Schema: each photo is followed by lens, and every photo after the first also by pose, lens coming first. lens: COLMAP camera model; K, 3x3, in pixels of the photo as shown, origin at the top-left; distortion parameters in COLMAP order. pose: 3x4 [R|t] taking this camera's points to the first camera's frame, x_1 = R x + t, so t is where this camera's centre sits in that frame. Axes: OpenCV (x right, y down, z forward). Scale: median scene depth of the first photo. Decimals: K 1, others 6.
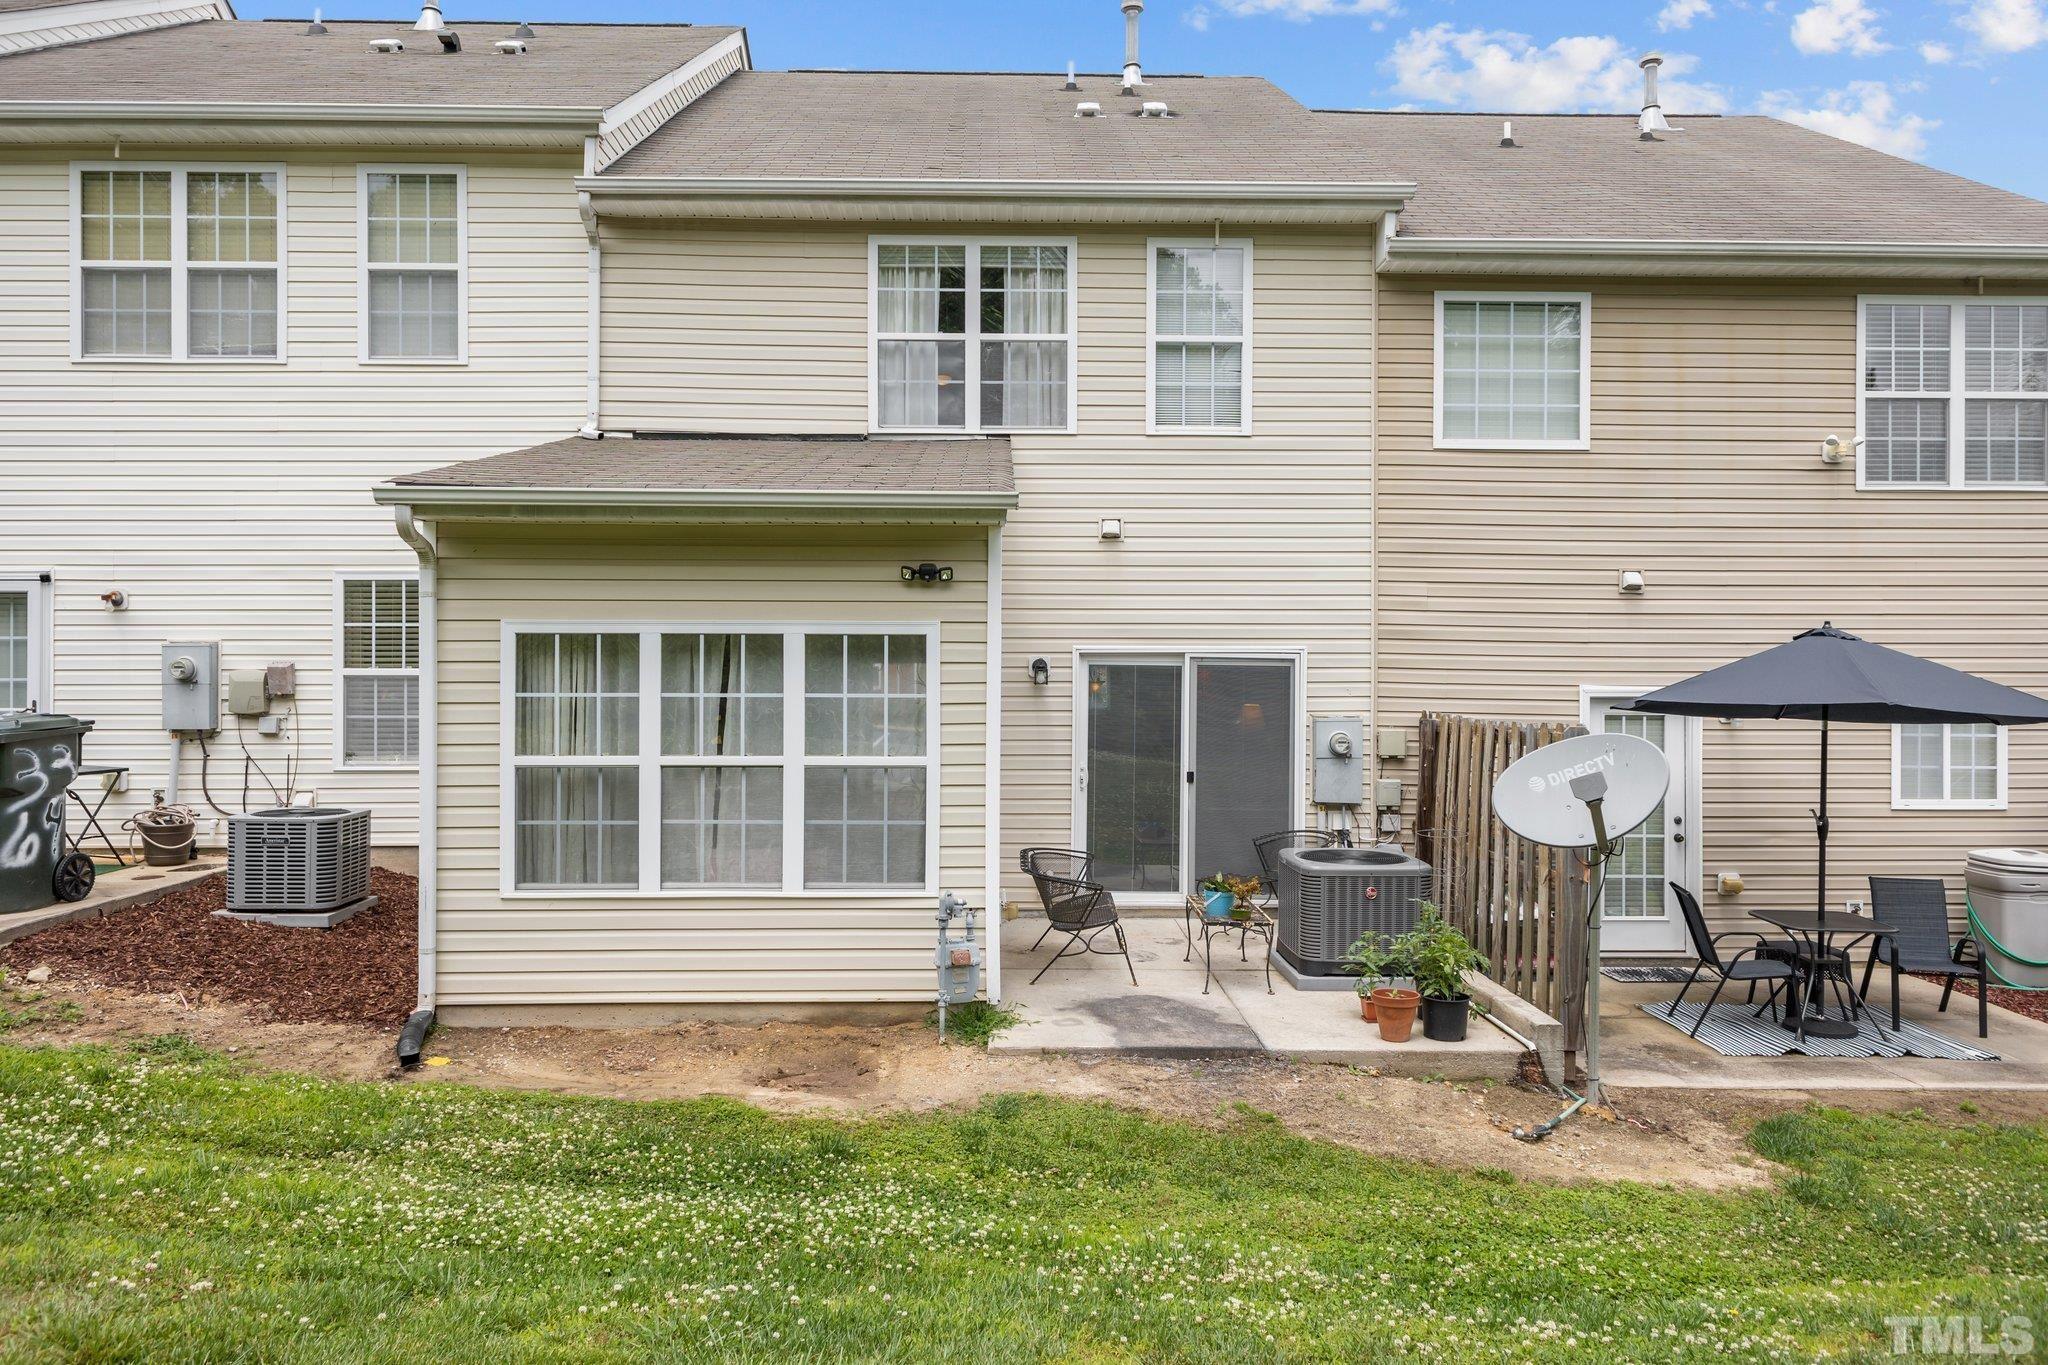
lens RADIAL K [[1413.2, 0, 1025.0], [0, 1413.2, 682.7], [0, 0, 1]] dist [0.022970, -0.017416]
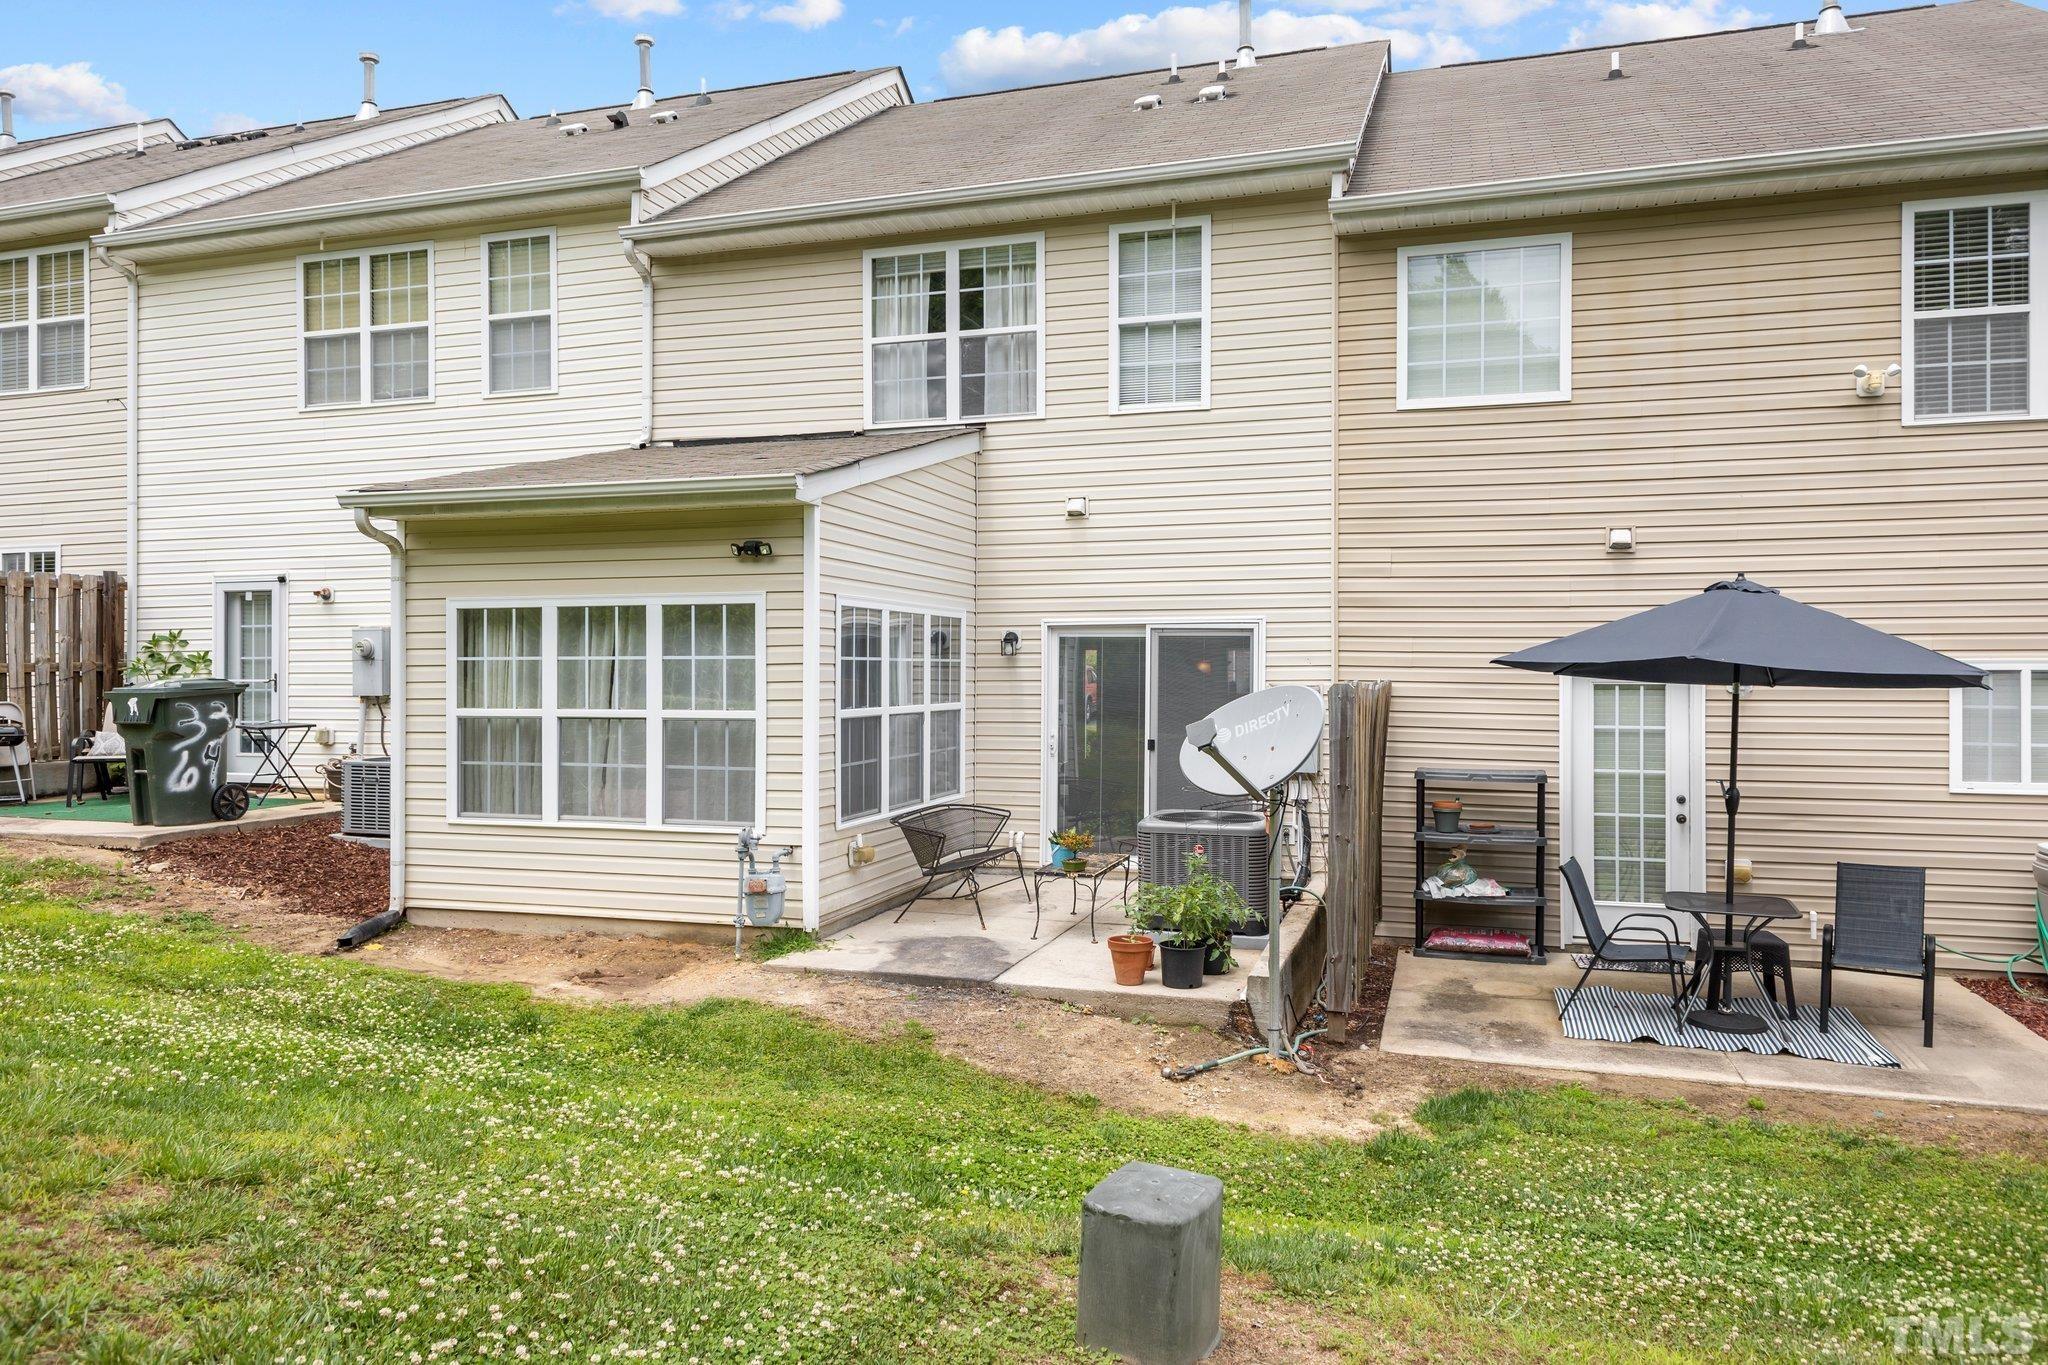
lens RADIAL K [[1413.2, 0, 1023.9], [0, 1413.2, 683.2], [0, 0, 1]] dist [0.022970, -0.017416]
pose [[0.944469, -0.001728, -0.328595, 0.378406], [0.001527, 0.999998, -0.000869, 0.023355], [0.328596, 0.000319, 0.944470, -0.002613]]
